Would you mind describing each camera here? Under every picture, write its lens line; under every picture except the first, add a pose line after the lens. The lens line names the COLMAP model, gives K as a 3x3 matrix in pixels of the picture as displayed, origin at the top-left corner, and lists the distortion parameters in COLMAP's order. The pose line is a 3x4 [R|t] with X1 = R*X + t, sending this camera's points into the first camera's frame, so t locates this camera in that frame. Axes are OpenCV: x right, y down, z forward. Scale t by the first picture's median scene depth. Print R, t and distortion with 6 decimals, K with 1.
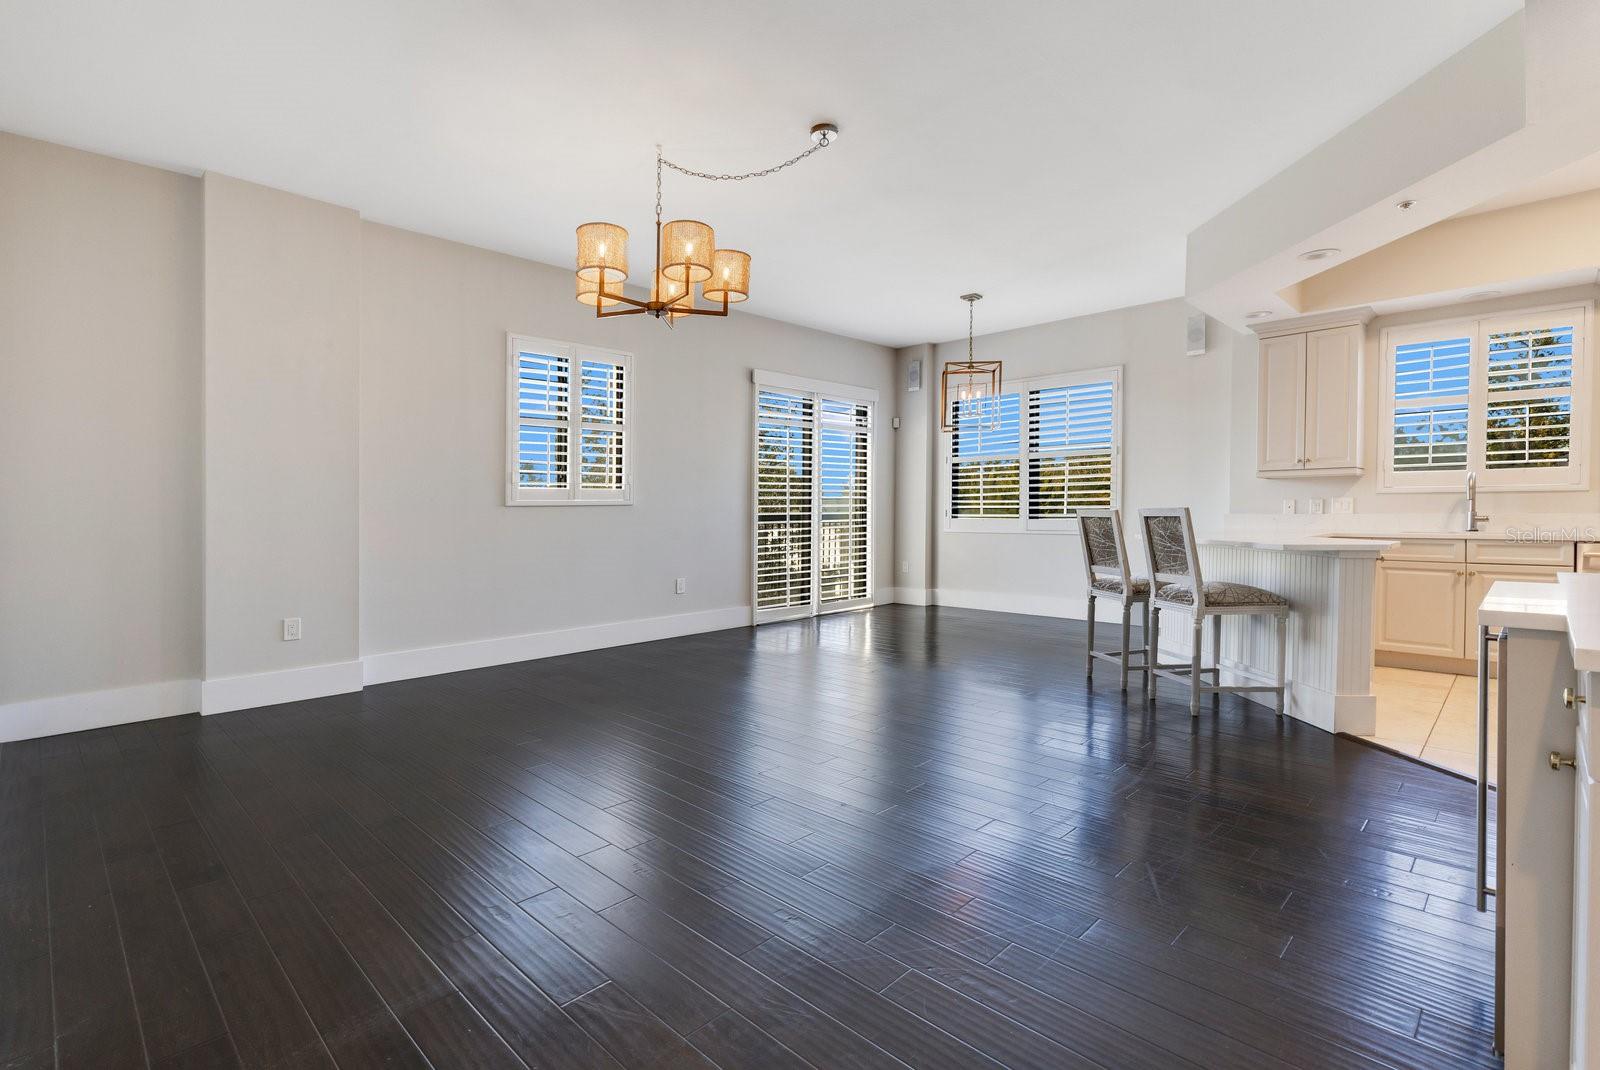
lens RADIAL K [[723.4, 0, 813.3], [0, 723.4, 530.8], [0, 0, 1]] dist [0.004315, 0.000306]
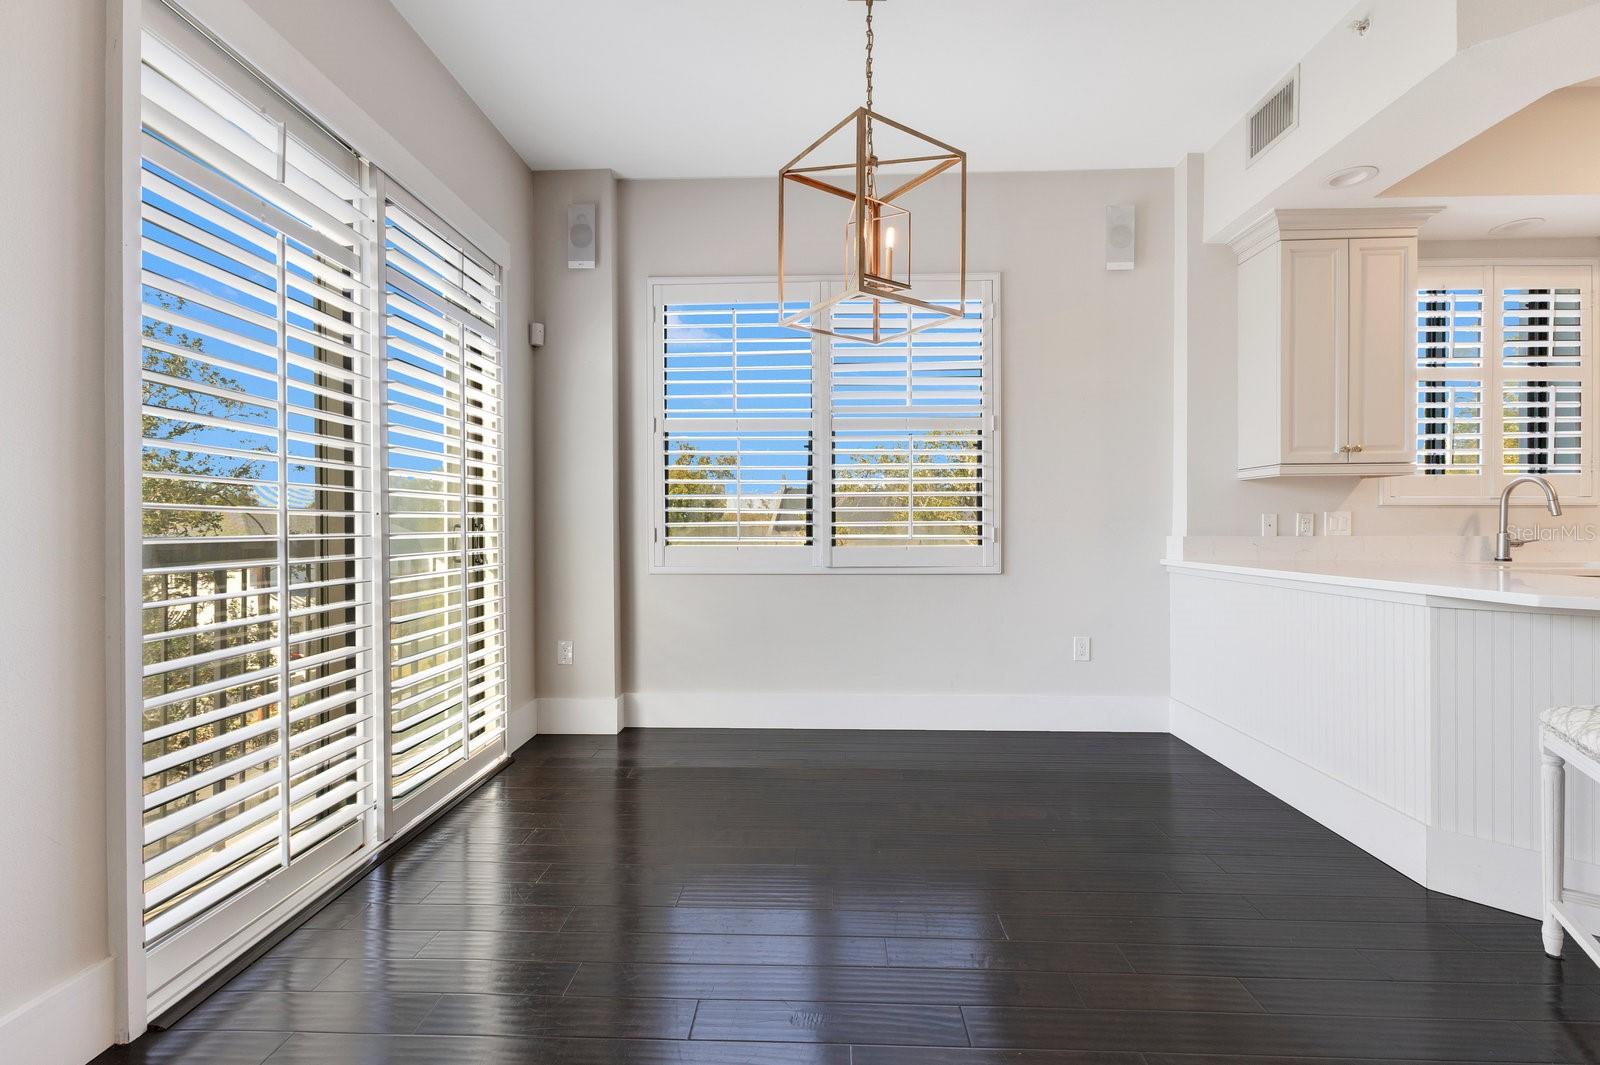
lens RADIAL K [[705.1, 0, 790.6], [0, 705.1, 527.9], [0, 0, 1]] dist [0.004773, -0.000255]
pose [[0.763132, 0.000903, 0.646242, -0.067284], [0.015026, 0.999704, -0.019142, -0.030498], [-0.646068, 0.024318, 0.762892, 0.991391]]
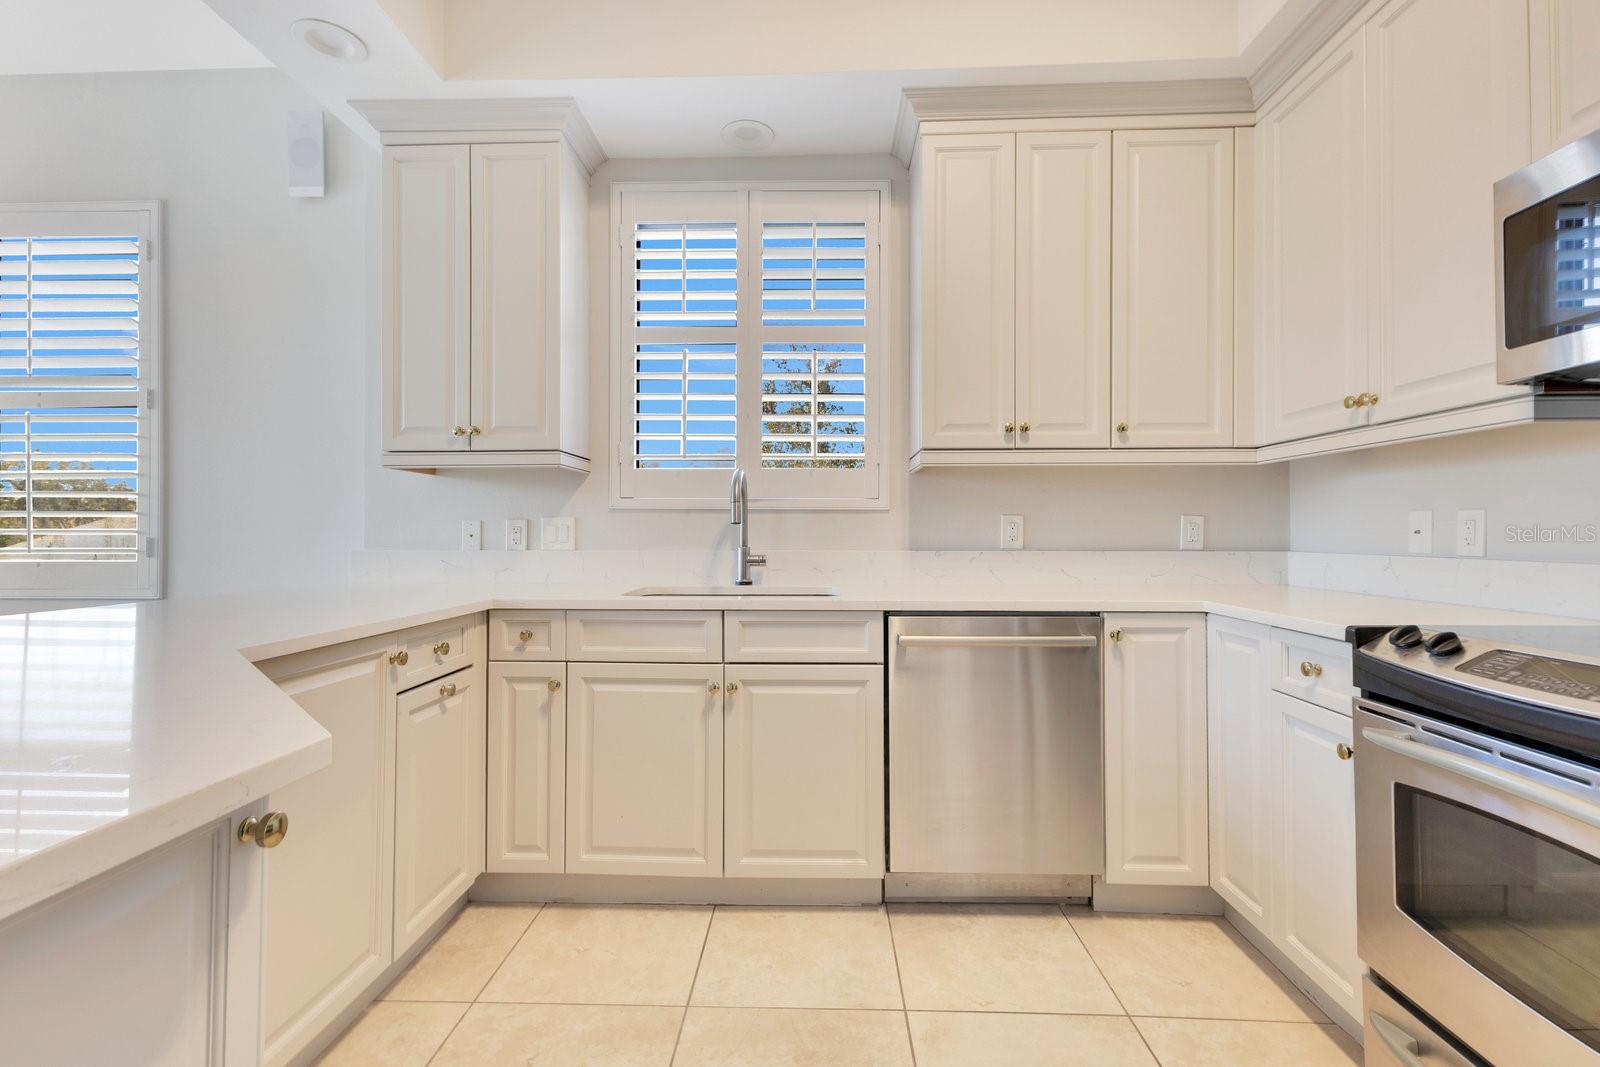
lens RADIAL K [[715.9, 0, 841.9], [0, 715.9, 526.9], [0, 0, 1]] dist [0.006578, 0.000138]
pose [[0.753362, 0.013808, 0.657461, 0.670062], [0.012324, 0.999307, -0.035109, -0.023420], [-0.657490, 0.034552, 0.752671, 0.609999]]
